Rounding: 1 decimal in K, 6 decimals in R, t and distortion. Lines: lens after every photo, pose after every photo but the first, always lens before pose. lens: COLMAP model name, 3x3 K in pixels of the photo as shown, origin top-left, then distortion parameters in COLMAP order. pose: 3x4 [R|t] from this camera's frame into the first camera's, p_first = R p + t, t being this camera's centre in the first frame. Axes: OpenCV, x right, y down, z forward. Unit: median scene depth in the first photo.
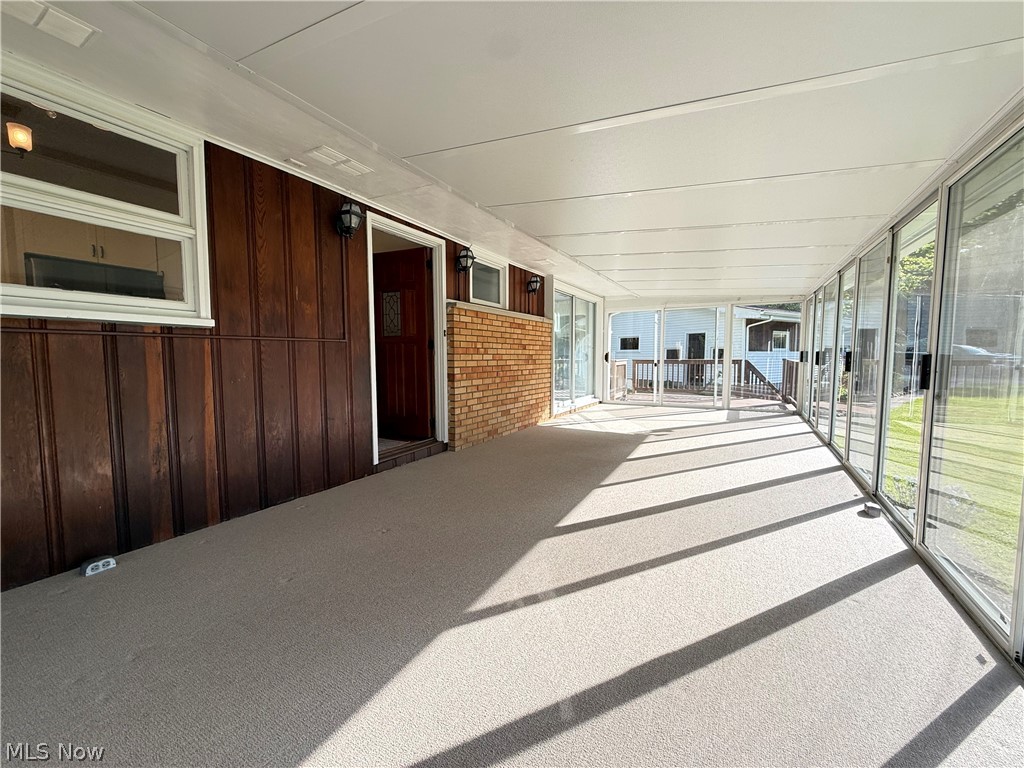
lens RADIAL K [[408.4, 0, 510.9], [0, 408.4, 385.1], [0, 0, 1]] dist [0.000797, -0.000022]
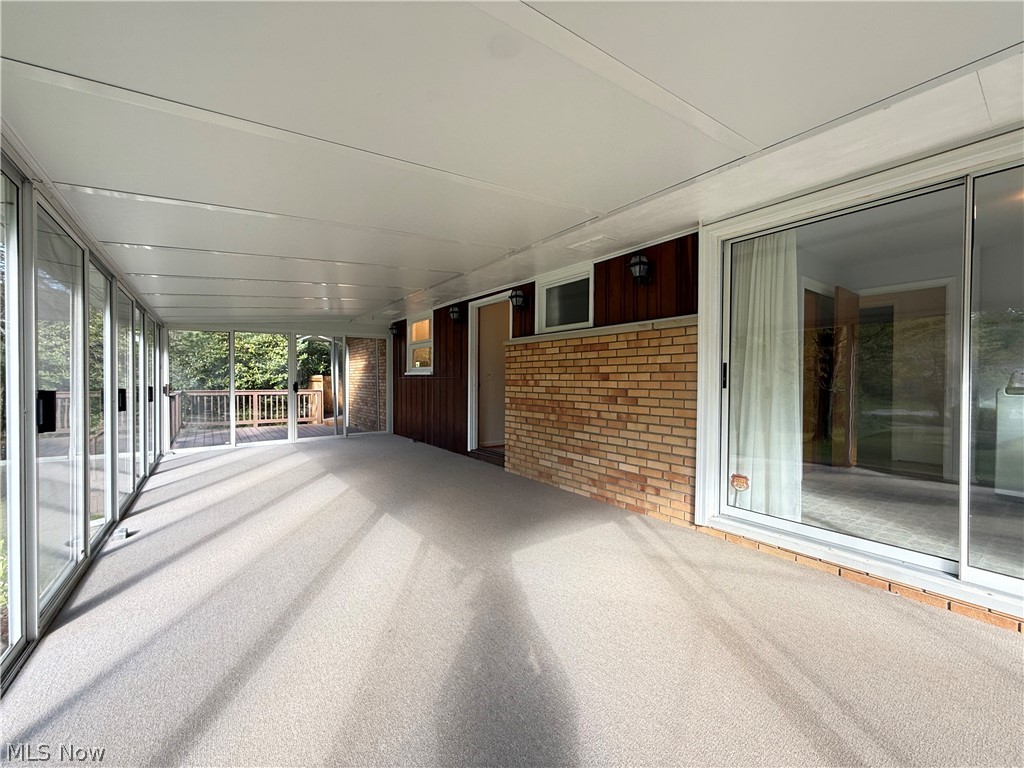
lens RADIAL K [[408.4, 0, 510.9], [0, 408.4, 385.1], [0, 0, 1]] dist [0.000797, -0.000022]
pose [[-0.400758, 0.008422, -0.916145, 0.826287], [-0.072184, 0.996559, 0.040738, -0.113425], [0.913336, 0.082457, -0.398771, 1.331107]]
